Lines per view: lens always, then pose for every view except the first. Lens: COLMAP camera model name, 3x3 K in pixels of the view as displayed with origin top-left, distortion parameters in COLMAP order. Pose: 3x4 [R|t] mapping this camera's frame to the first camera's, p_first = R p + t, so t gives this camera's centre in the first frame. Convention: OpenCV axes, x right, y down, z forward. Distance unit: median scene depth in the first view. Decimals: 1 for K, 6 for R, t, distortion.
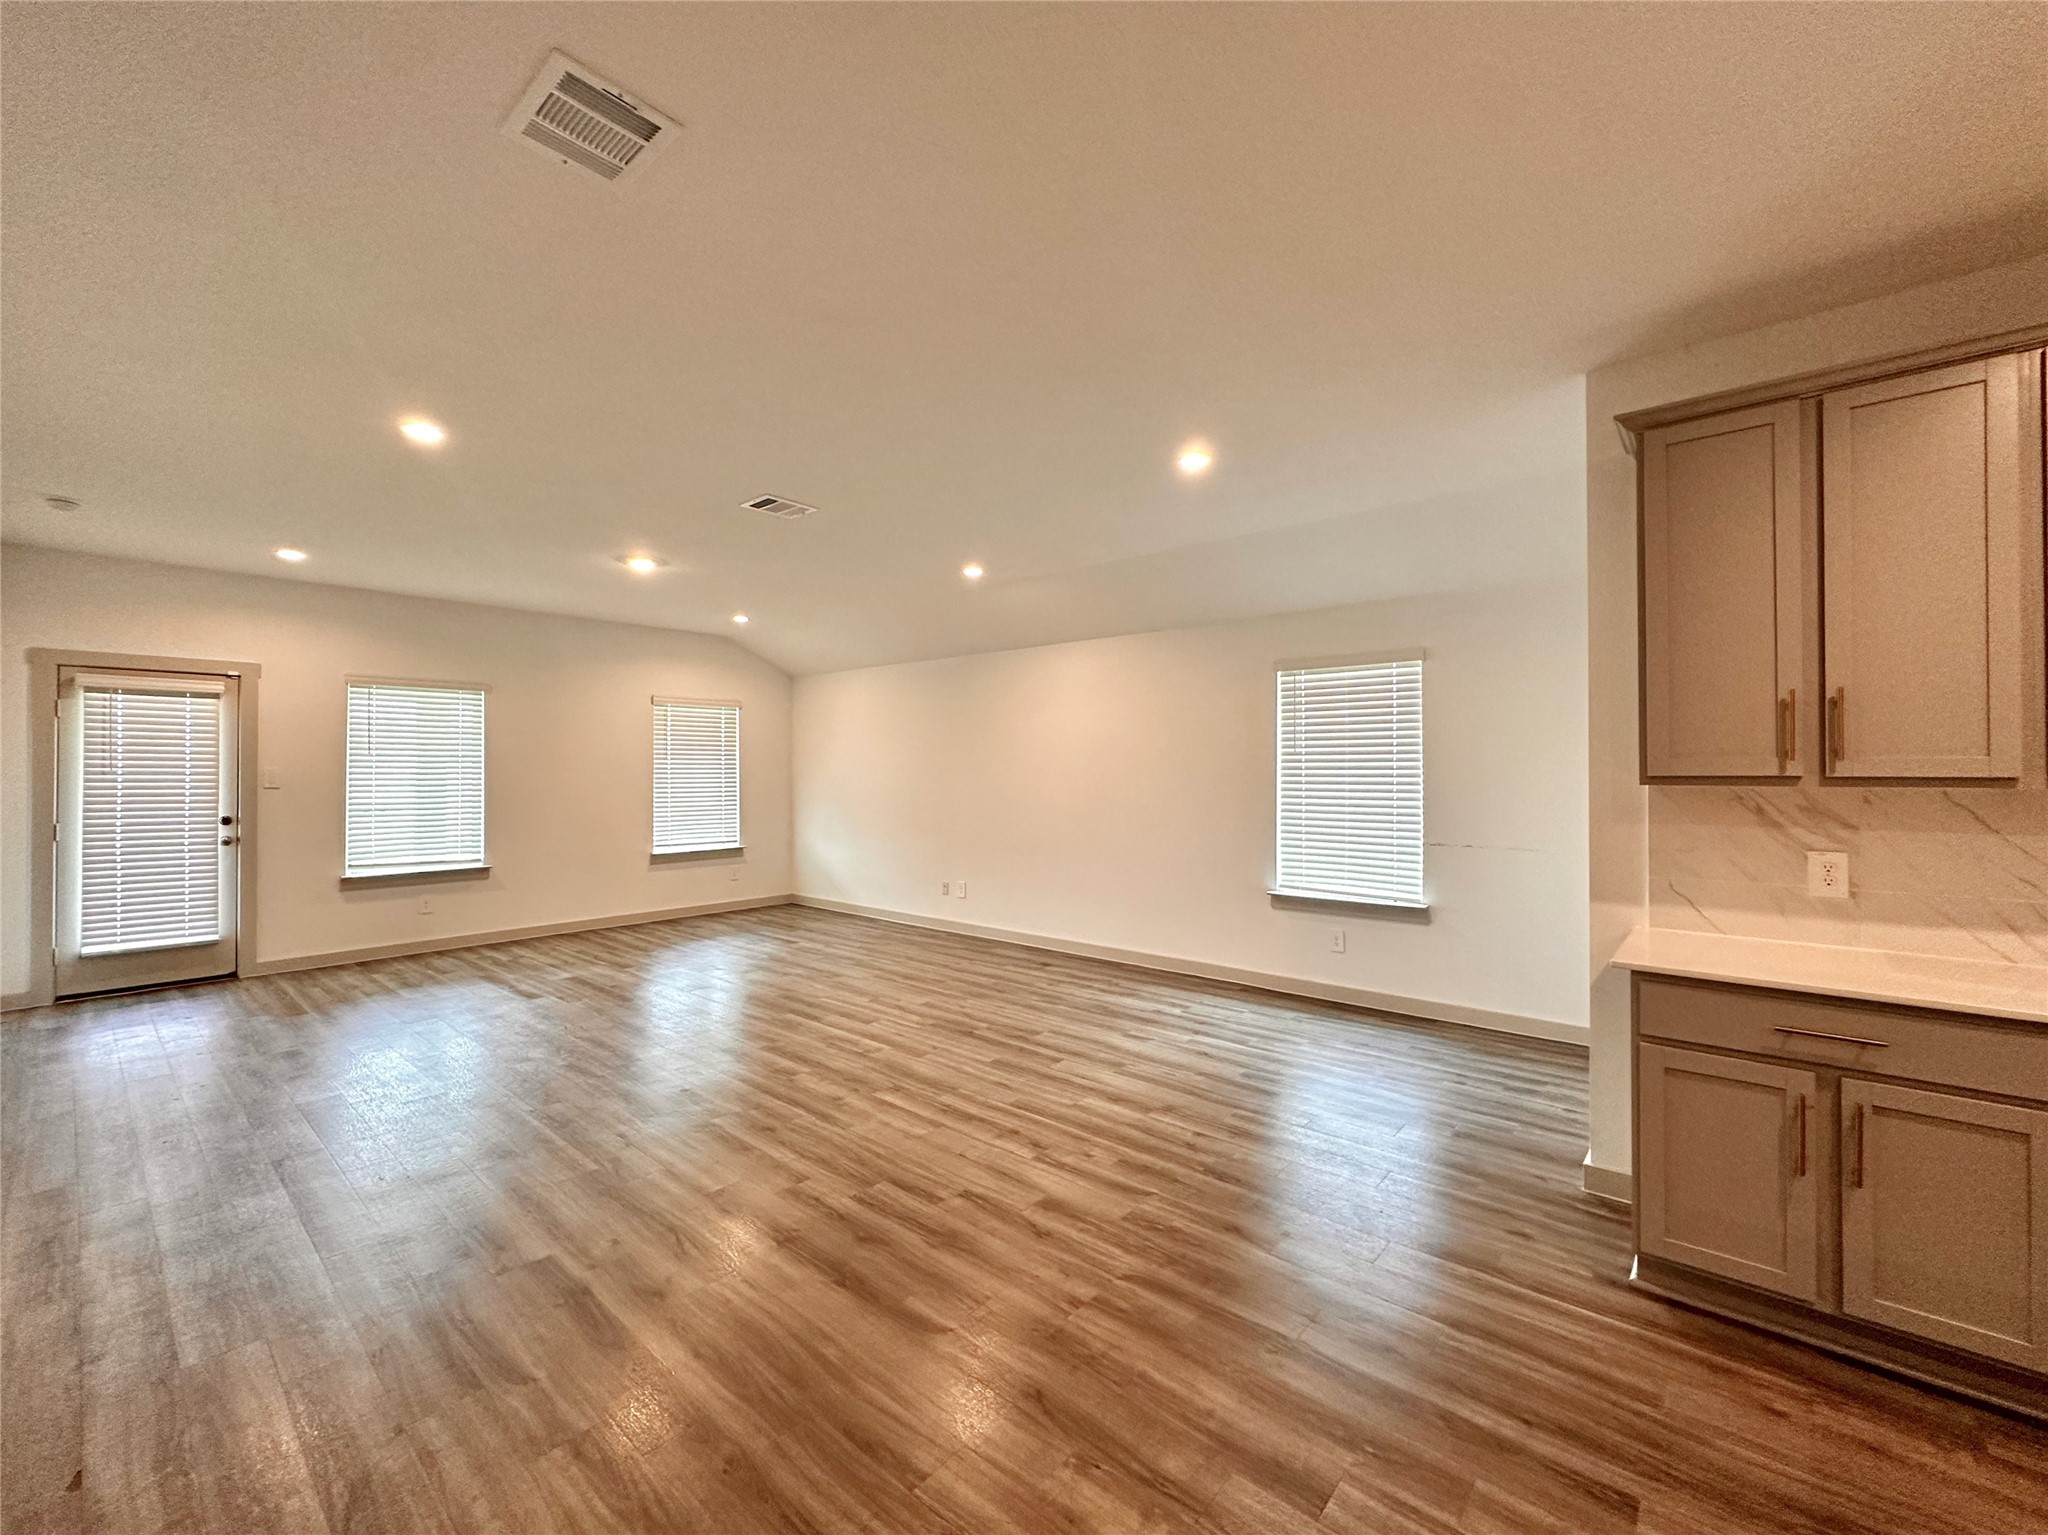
lens RADIAL K [[817.7, 0, 1028.2], [0, 817.7, 769.3], [0, 0, 1]] dist [-0.004831, 0.001184]
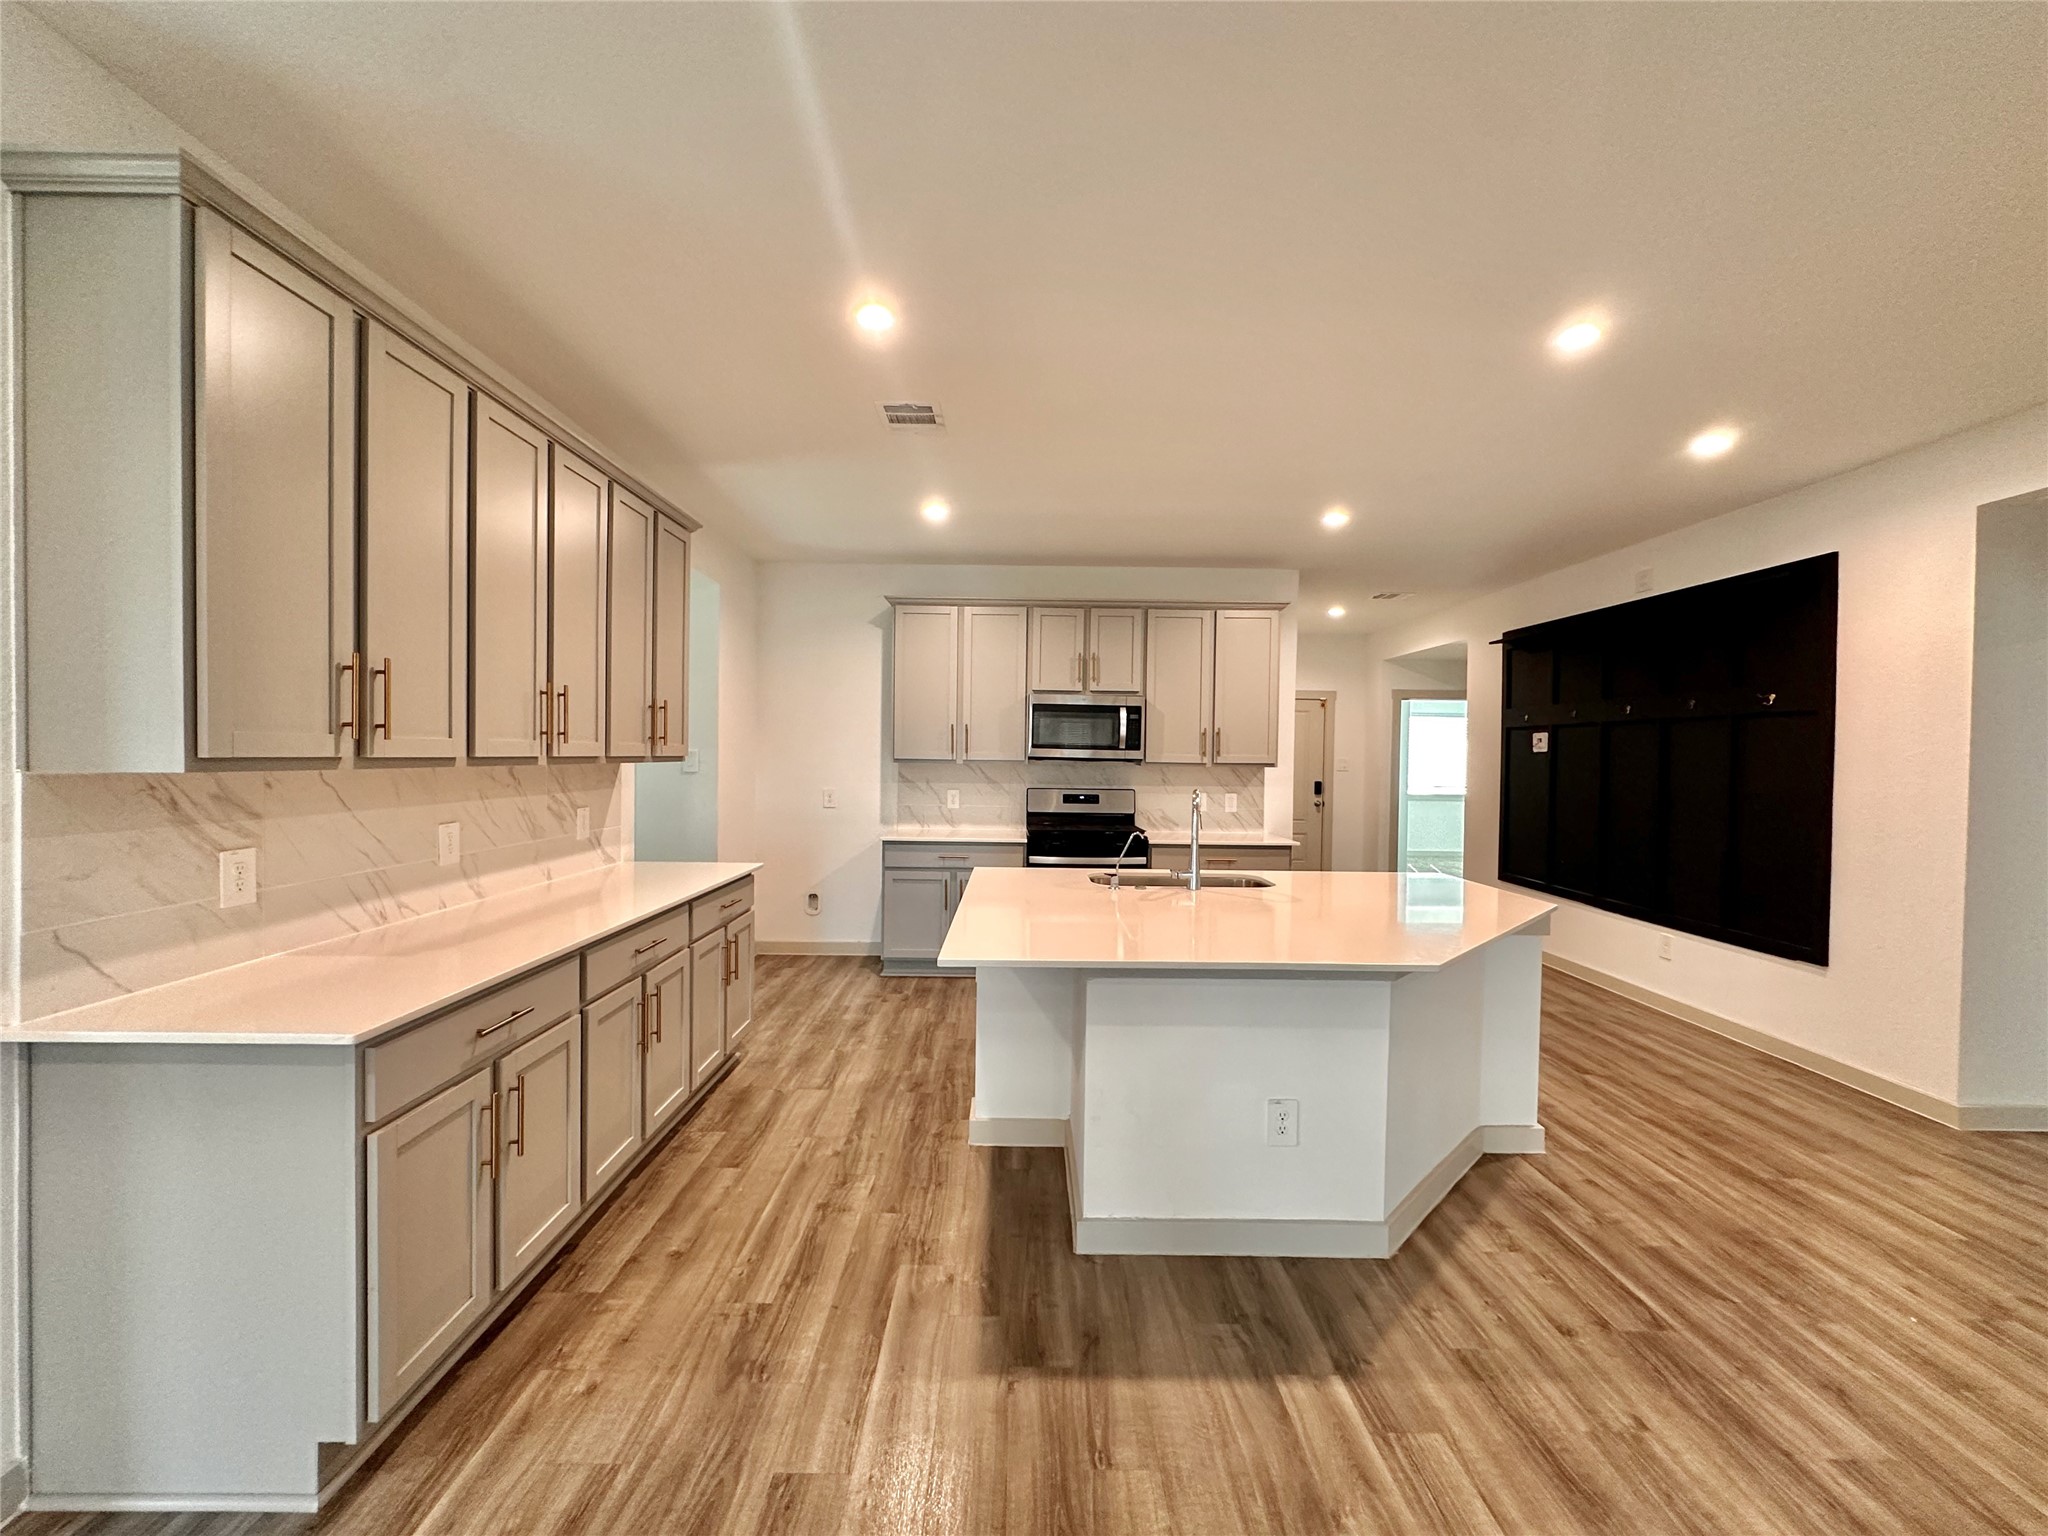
lens RADIAL K [[817.7, 0, 1020.8], [0, 817.7, 762.2], [0, 0, 1]] dist [-0.004831, 0.001184]
pose [[-0.657514, -0.019517, 0.753190, -0.135275], [-0.018568, 0.999781, 0.009698, -0.006991], [-0.753214, -0.007608, -0.657732, 0.952922]]
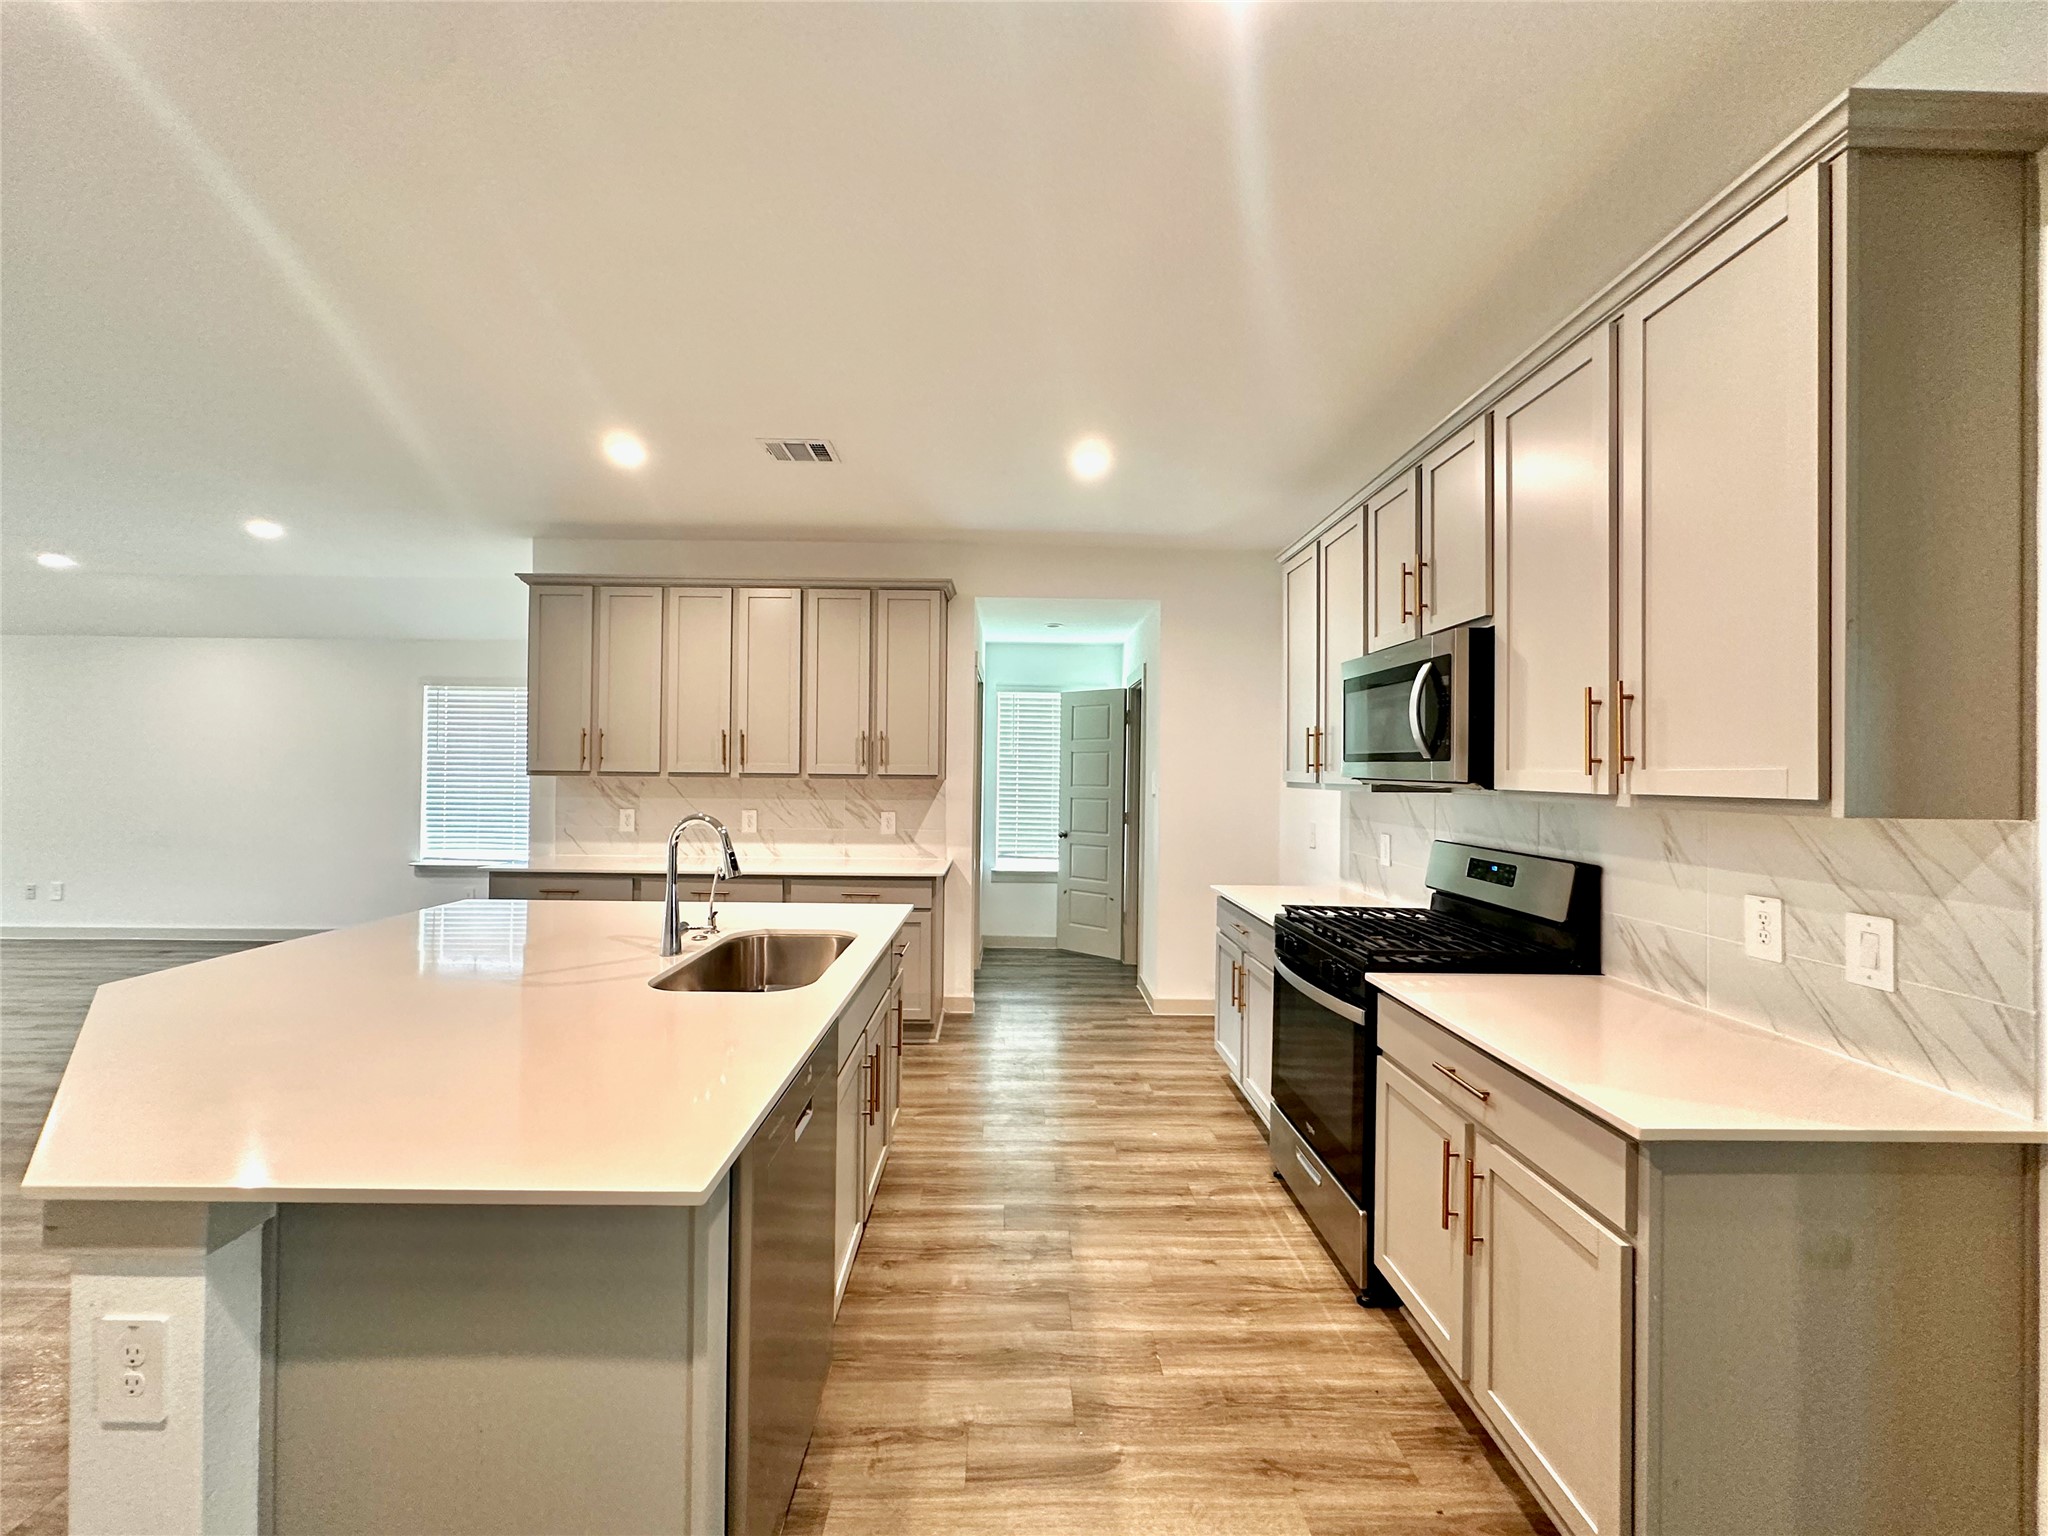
lens RADIAL K [[817.7, 0, 1023.3], [0, 817.7, 762.8], [0, 0, 1]] dist [-0.004831, 0.001184]
pose [[0.745216, 0.012595, 0.666704, 0.364140], [-0.011142, 0.999917, -0.006435, -0.010552], [-0.666730, -0.002633, 0.745295, -1.155934]]
